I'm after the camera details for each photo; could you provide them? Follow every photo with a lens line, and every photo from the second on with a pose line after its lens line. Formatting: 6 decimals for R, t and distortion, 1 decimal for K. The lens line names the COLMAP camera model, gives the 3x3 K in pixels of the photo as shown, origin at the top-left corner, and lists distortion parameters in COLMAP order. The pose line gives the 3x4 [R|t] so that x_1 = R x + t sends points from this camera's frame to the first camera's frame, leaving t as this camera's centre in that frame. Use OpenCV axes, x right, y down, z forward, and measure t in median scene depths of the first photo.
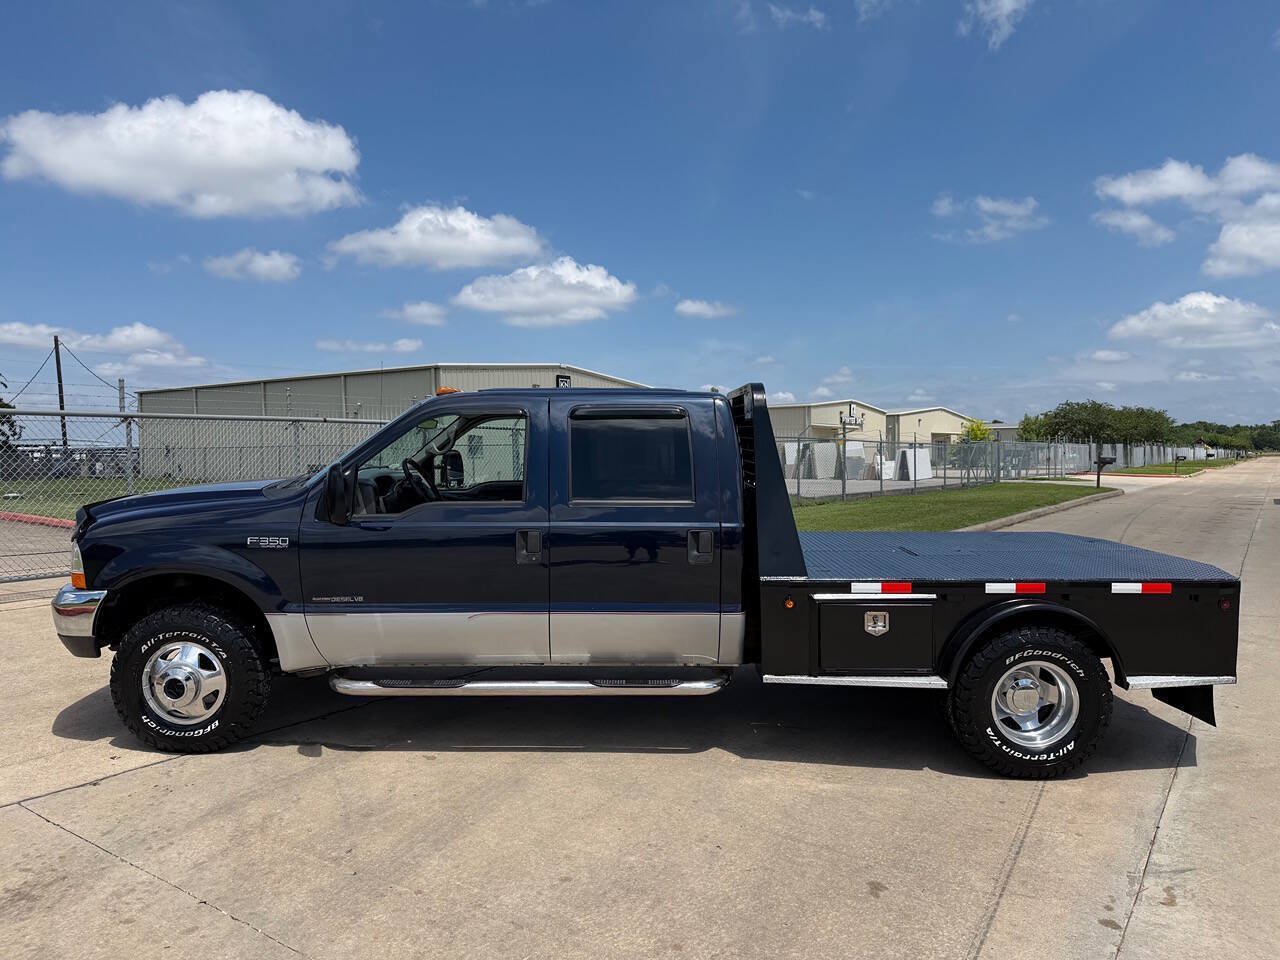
lens RADIAL K [[909.9, 0, 654.7], [0, 909.9, 495.1], [0, 0, 1]] dist [0.038634, -0.046148]
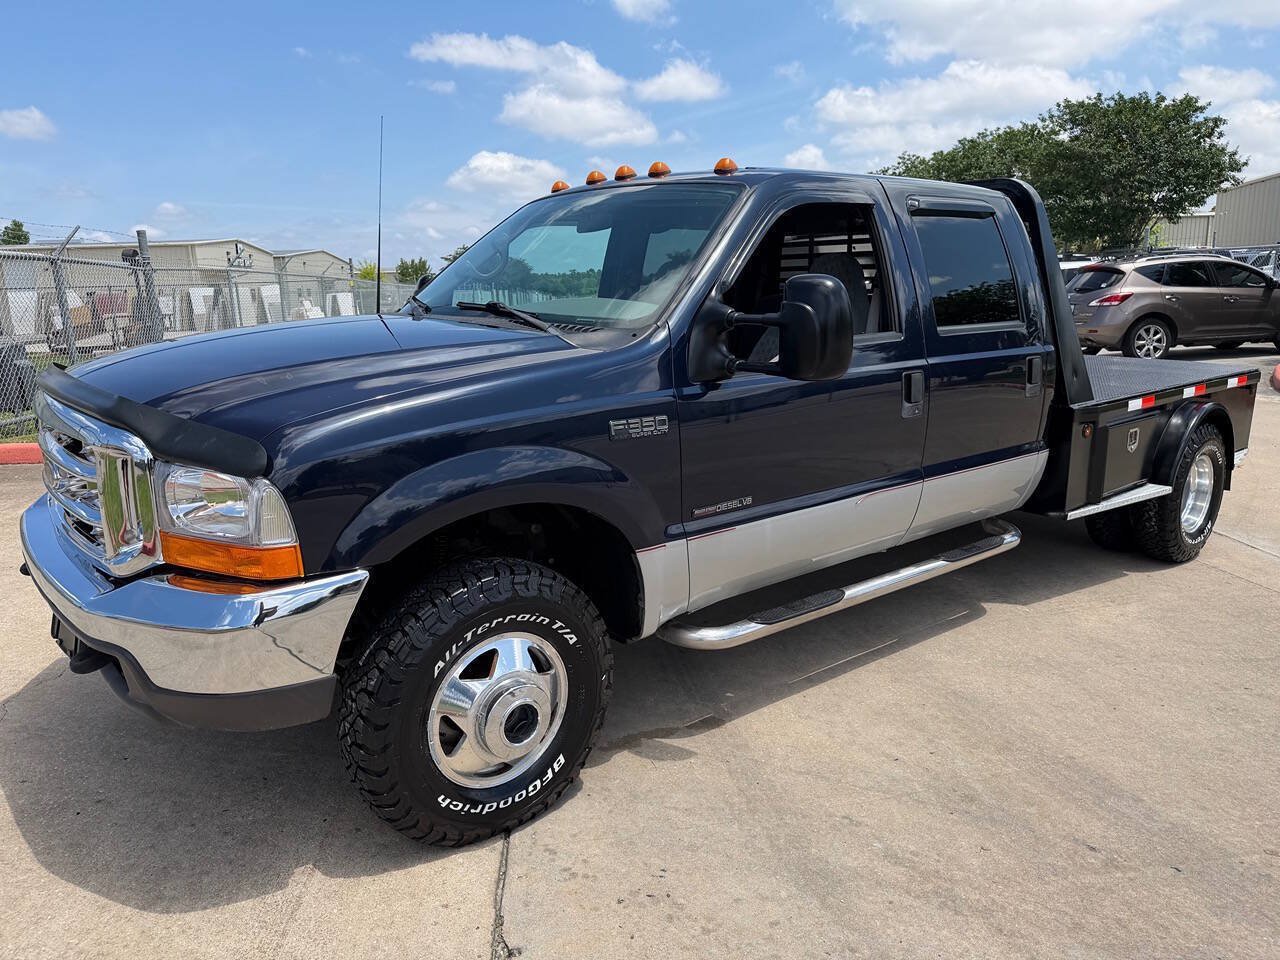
lens RADIAL K [[909.9, 0, 641.8], [0, 909.9, 487.5], [0, 0, 1]] dist [0.038634, -0.046148]
pose [[0.769844, -0.150078, 0.620336, -0.733925], [0.052251, 0.983518, 0.173098, -0.007435], [-0.636089, -0.100845, 0.764997, 0.542160]]
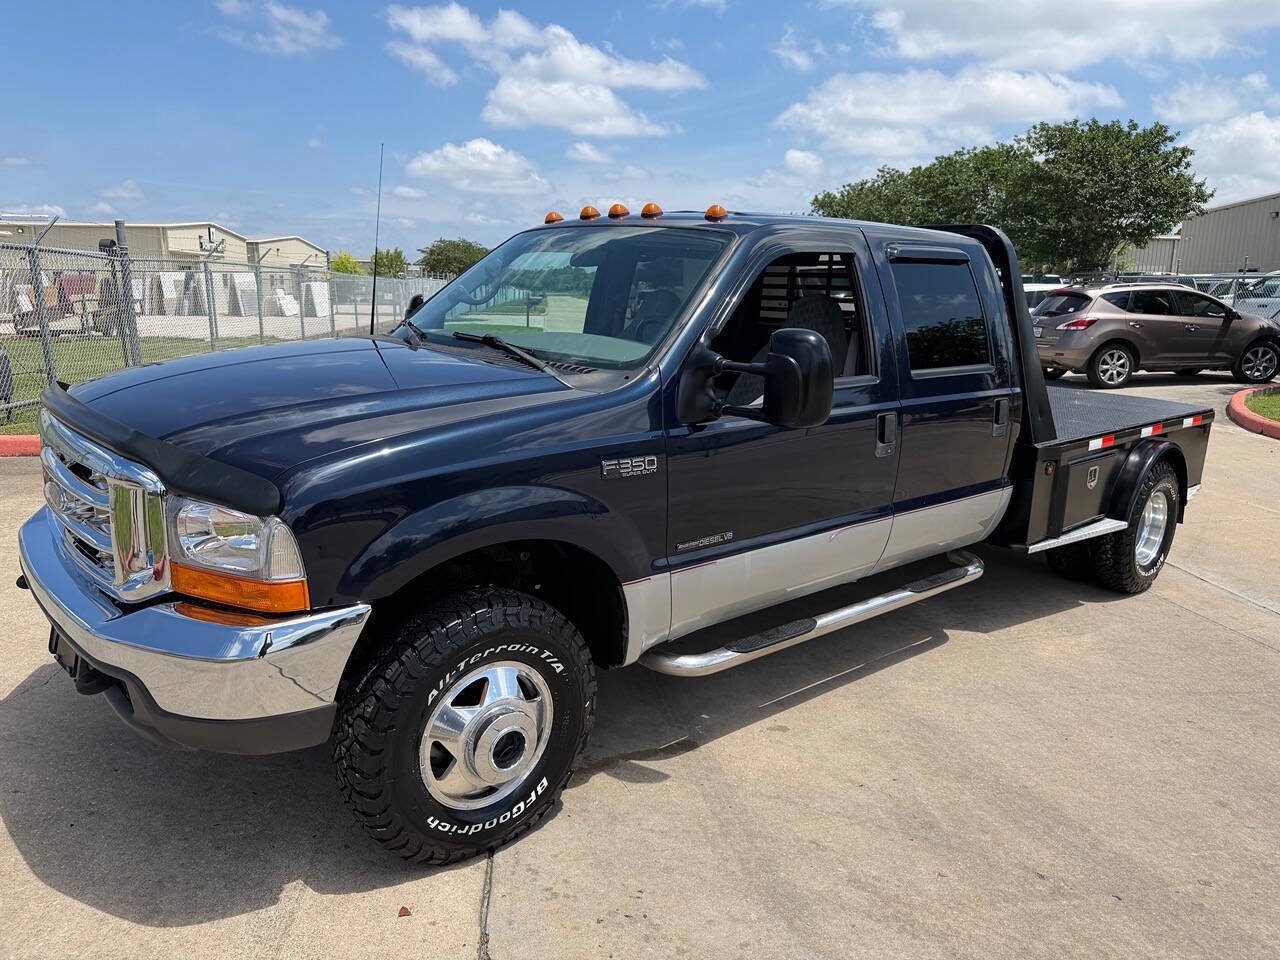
lens RADIAL K [[909.9, 0, 643.9], [0, 909.9, 486.6], [0, 0, 1]] dist [0.038634, -0.046148]
pose [[0.751885, -0.127015, 0.646944, -0.755715], [0.015590, 0.984418, 0.175152, -0.035922], [-0.659110, -0.121609, 0.742149, 0.531815]]
